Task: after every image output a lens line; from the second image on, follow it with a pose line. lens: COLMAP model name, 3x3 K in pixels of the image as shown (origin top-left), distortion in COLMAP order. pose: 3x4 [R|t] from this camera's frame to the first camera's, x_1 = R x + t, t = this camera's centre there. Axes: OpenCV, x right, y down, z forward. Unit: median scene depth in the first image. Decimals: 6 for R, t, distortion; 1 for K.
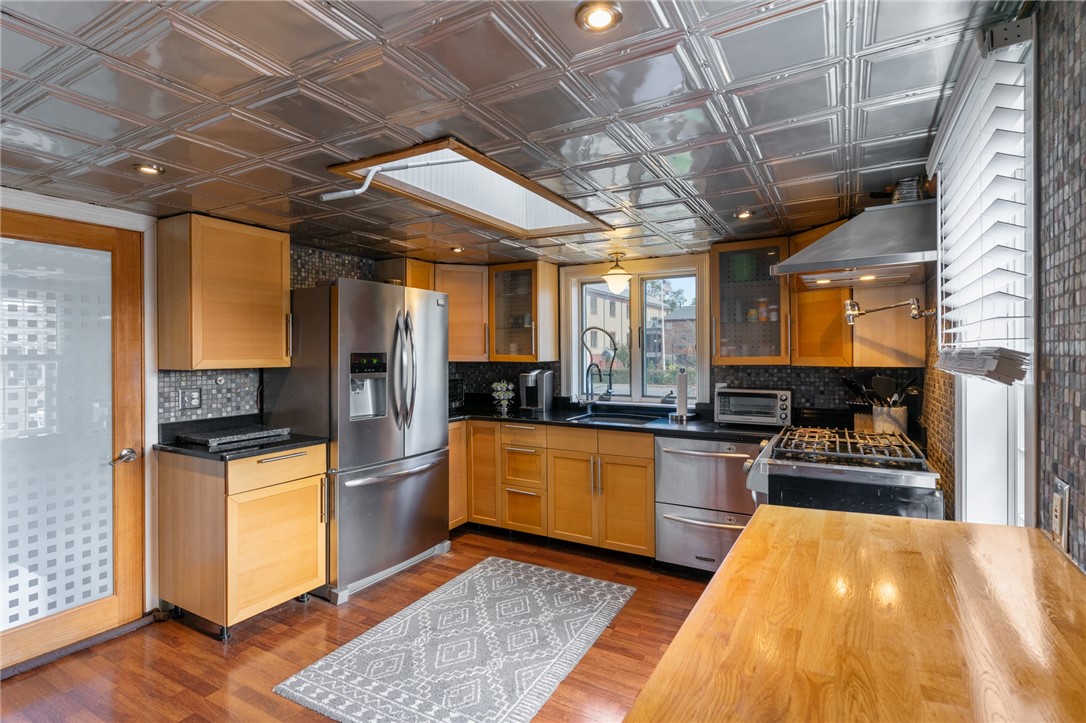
lens RADIAL K [[531.1, 0, 523.2], [0, 531.1, 351.7], [0, 0, 1]] dist [0.003945, -0.002051]
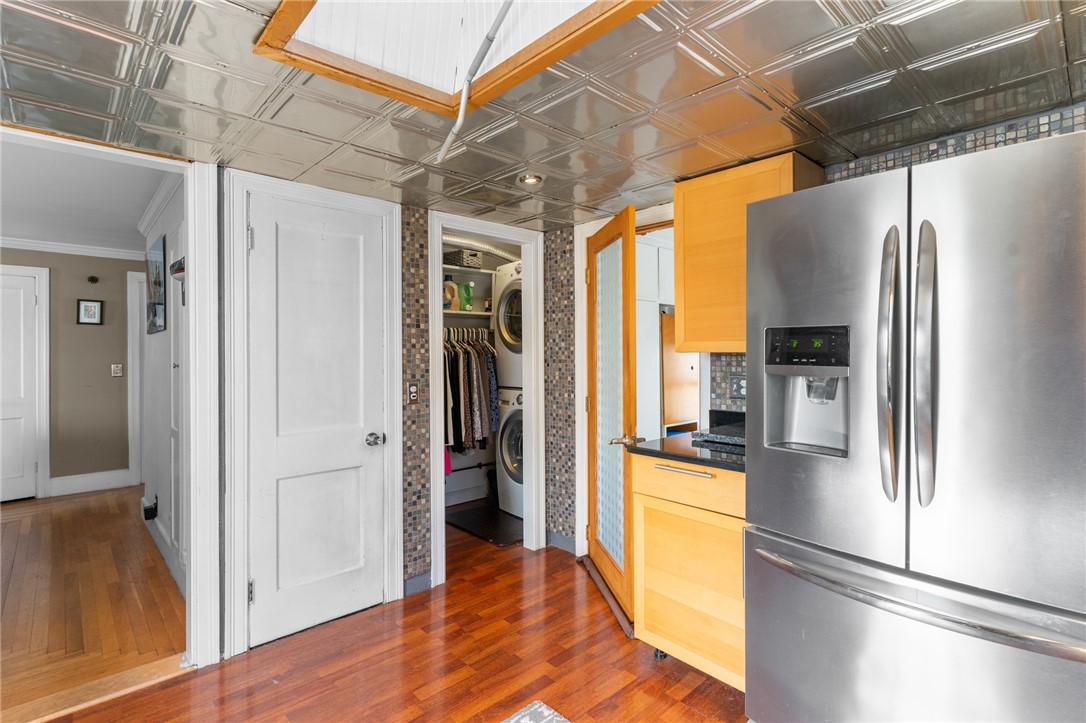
lens RADIAL K [[531.1, 0, 549.2], [0, 531.1, 353.0], [0, 0, 1]] dist [0.003945, -0.002051]
pose [[-0.263406, 0.014766, -0.964572, 0.279017], [0.005055, 0.999890, 0.013926, 0.018839], [0.964672, -0.001208, -0.263451, 0.894404]]
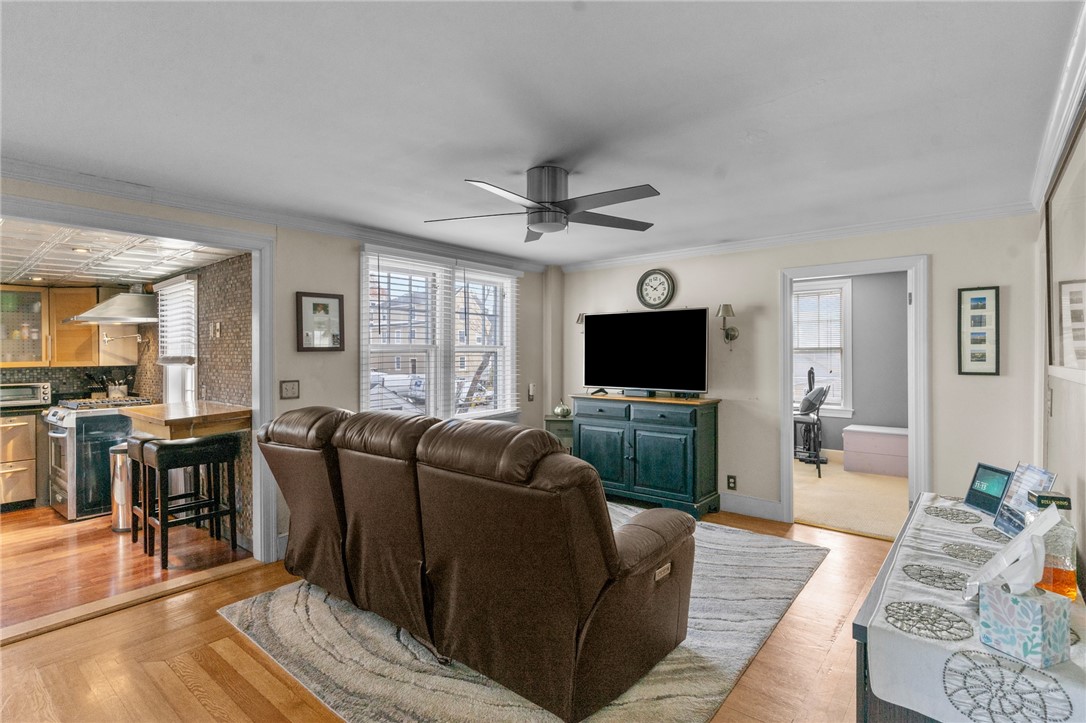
lens RADIAL K [[531.1, 0, 563.3], [0, 531.1, 353.1], [0, 0, 1]] dist [0.003945, -0.002051]
pose [[0.128781, 0.007992, 0.991641, -0.897863], [0.006306, 0.999941, -0.008877, 0.007796], [-0.991653, 0.007397, 0.128723, -0.761714]]
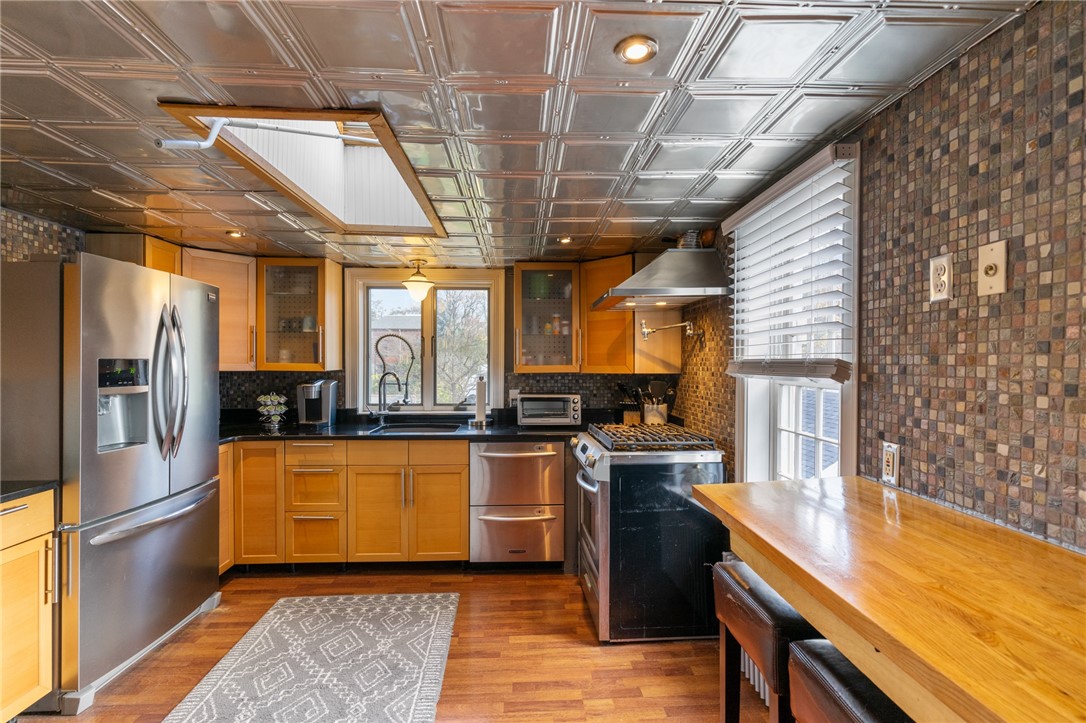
lens RADIAL K [[531.1, 0, 534.0], [0, 531.1, 363.7], [0, 0, 1]] dist [0.003945, -0.002051]
pose [[0.837630, 0.003656, 0.546226, -0.217550], [-0.006586, 0.999973, 0.003407, 0.002192], [-0.546198, -0.006452, 0.837631, 0.071753]]
